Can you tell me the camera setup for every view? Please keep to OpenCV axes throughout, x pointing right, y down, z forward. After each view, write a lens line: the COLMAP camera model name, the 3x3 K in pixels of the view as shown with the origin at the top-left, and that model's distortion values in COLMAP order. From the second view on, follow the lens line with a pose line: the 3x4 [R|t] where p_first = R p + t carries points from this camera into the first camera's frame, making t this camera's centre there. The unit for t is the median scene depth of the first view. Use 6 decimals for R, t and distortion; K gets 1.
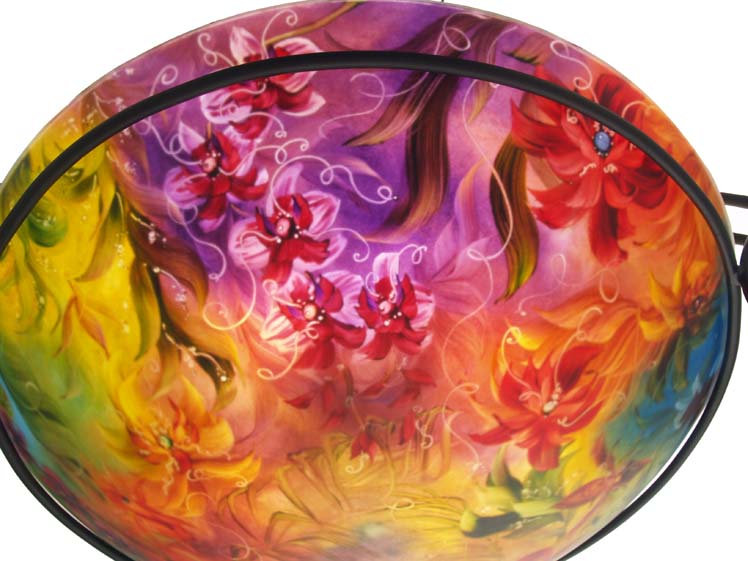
lens RADIAL K [[715.1, 0, 377.5], [0, 715.1, 277.6], [0, 0, 1]] dist [-0.124703, 0.000000]
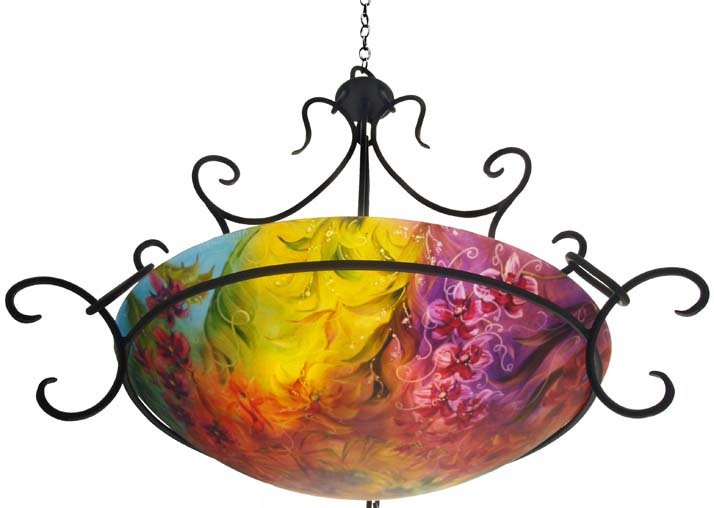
lens RADIAL K [[784.3, 0, 362.7], [0, 784.3, 256.7], [0, 0, 1]] dist [-0.087741, 0.000000]
pose [[0.712355, 0.501650, 0.490813, -1.398609], [-0.619127, 0.778523, 0.102874, -0.309016], [-0.330502, -0.377159, 0.865170, -0.553295]]
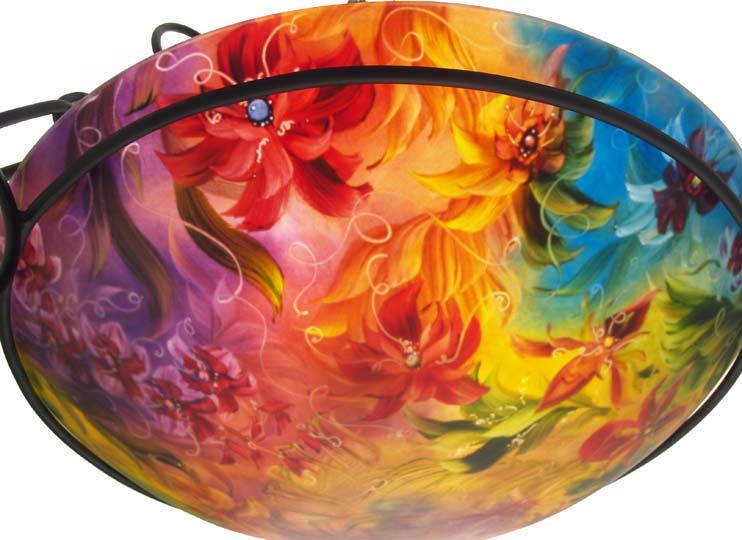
lens RADIAL K [[779.2, 0, 365.6], [0, 779.2, 264.7], [0, 0, 1]] dist [-0.133302, 0.000000]
pose [[0.674139, -0.472650, -0.567573, 0.914519], [0.596838, 0.801281, 0.041627, 0.003142], [0.435110, -0.366811, 0.822270, 0.191324]]
